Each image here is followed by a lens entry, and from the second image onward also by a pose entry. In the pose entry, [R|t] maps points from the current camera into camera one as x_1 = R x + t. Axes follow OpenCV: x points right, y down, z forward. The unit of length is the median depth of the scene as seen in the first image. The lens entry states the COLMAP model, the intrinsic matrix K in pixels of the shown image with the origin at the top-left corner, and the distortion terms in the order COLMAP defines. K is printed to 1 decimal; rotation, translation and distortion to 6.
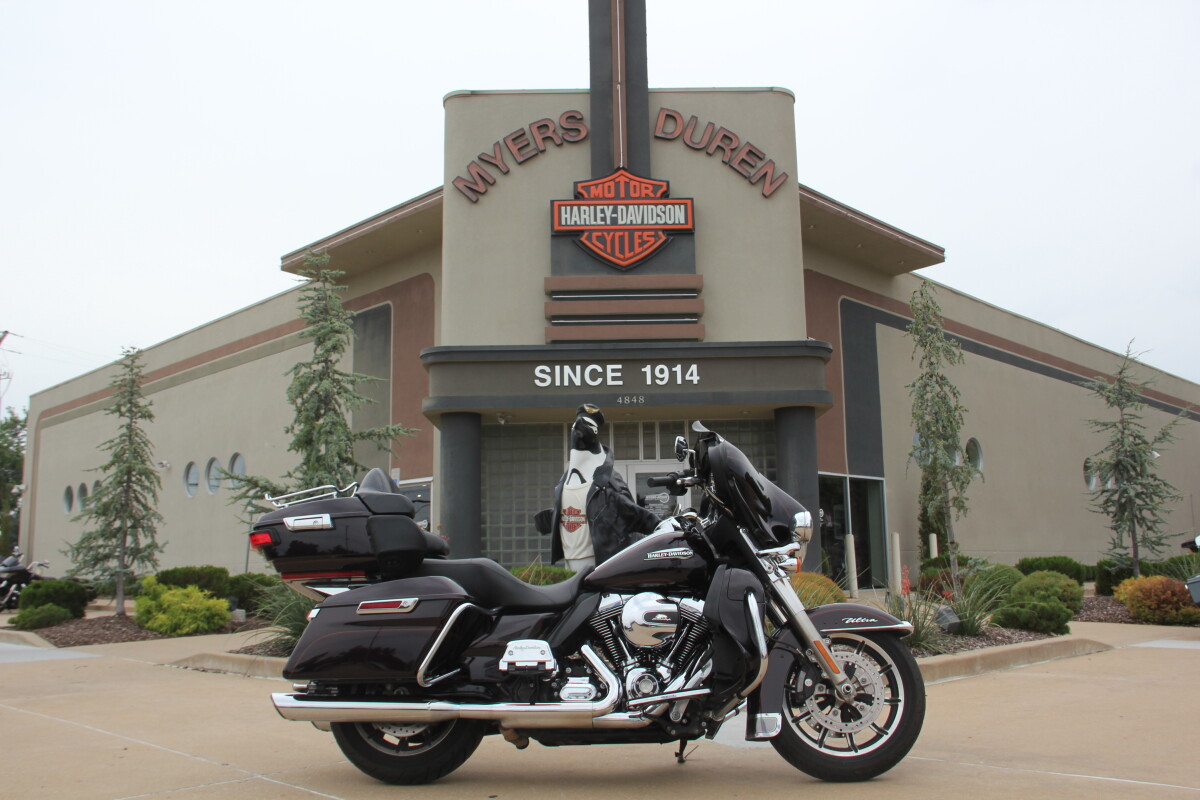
lens RADIAL K [[1106.4, 0, 601.3], [0, 1106.4, 395.7], [0, 0, 1]] dist [-0.091063, 0.000000]
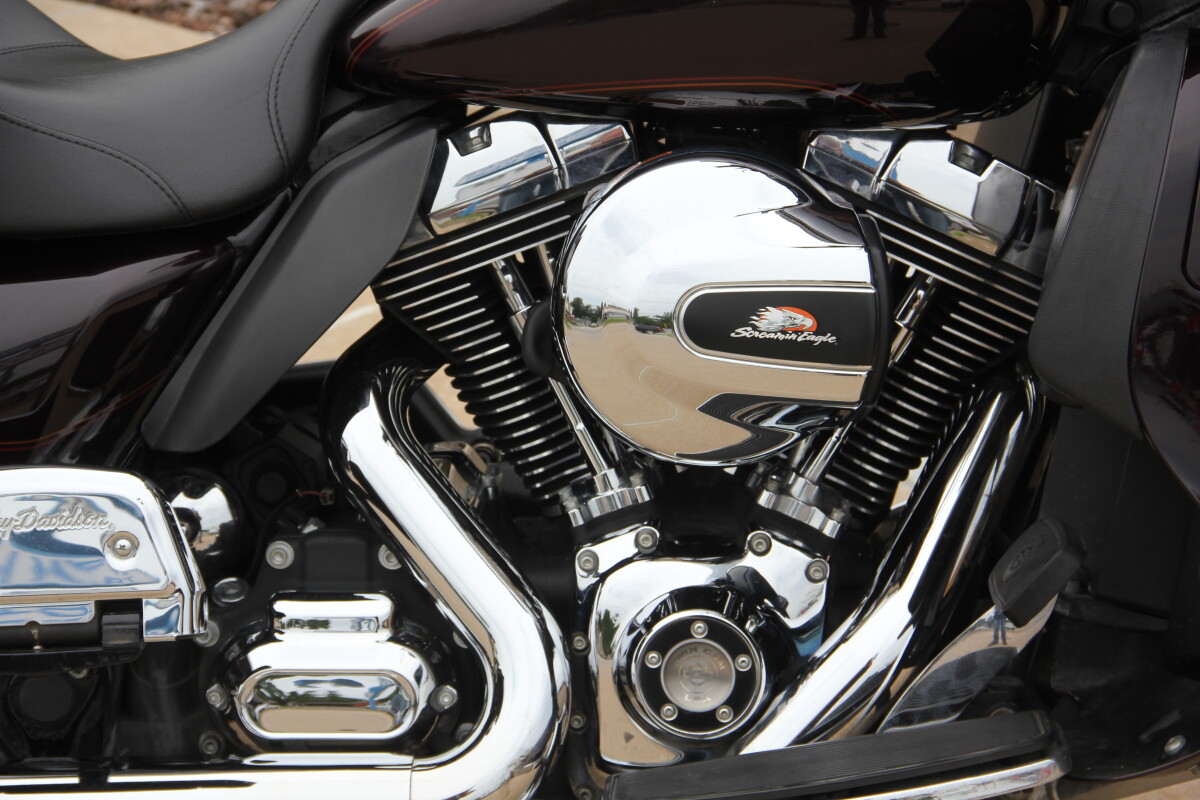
lens RADIAL K [[3392.8, 0, 600.6], [0, 3392.8, 397.5], [0, 0, 1]] dist [0.525290, 0.000000]
pose [[0.999305, -0.025464, 0.027226, 0.009417], [0.007670, 0.855153, 0.518319, -0.071081], [-0.036481, -0.517750, 0.854754, 0.498639]]
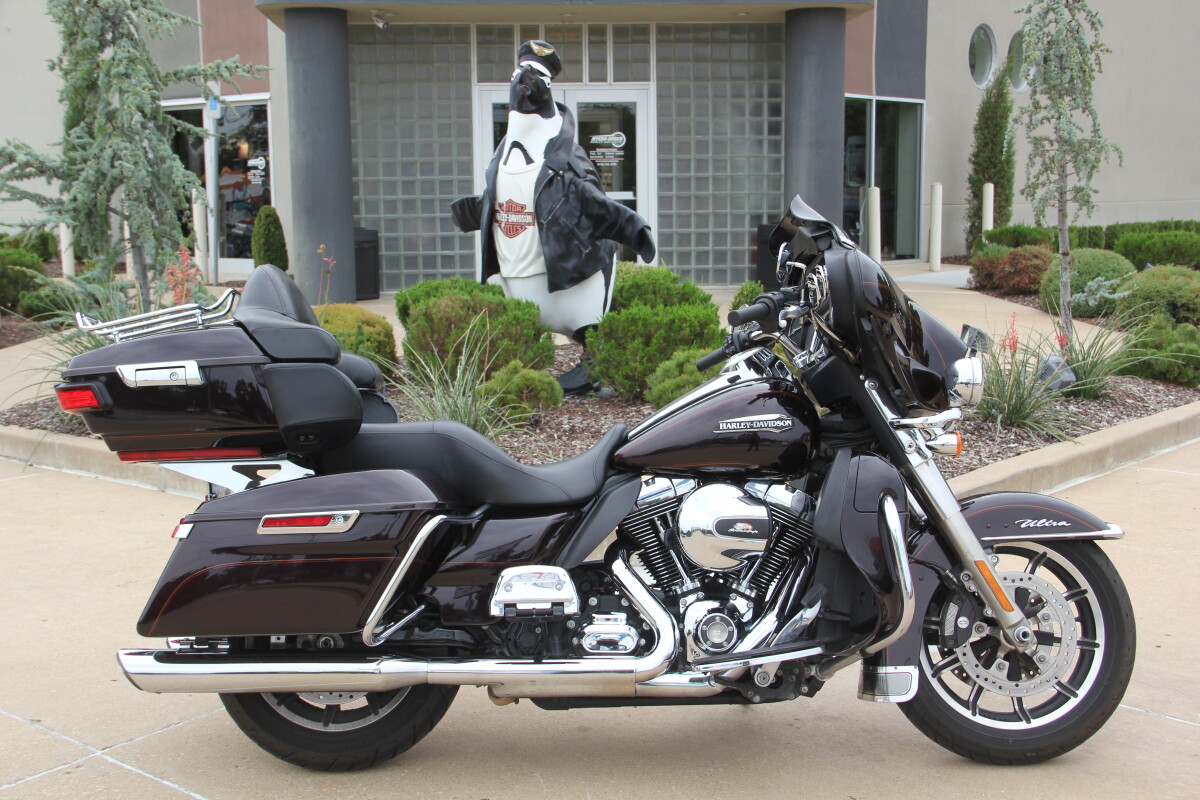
lens RADIAL K [[1515.2, 0, 607.6], [0, 1515.2, 410.0], [0, 0, 1]] dist [0.083493, 0.000000]
pose [[0.996983, -0.002020, 0.077590, -0.086958], [-0.021567, 0.953085, 0.301934, -0.121259], [-0.074560, -0.302697, 0.950166, 0.183006]]
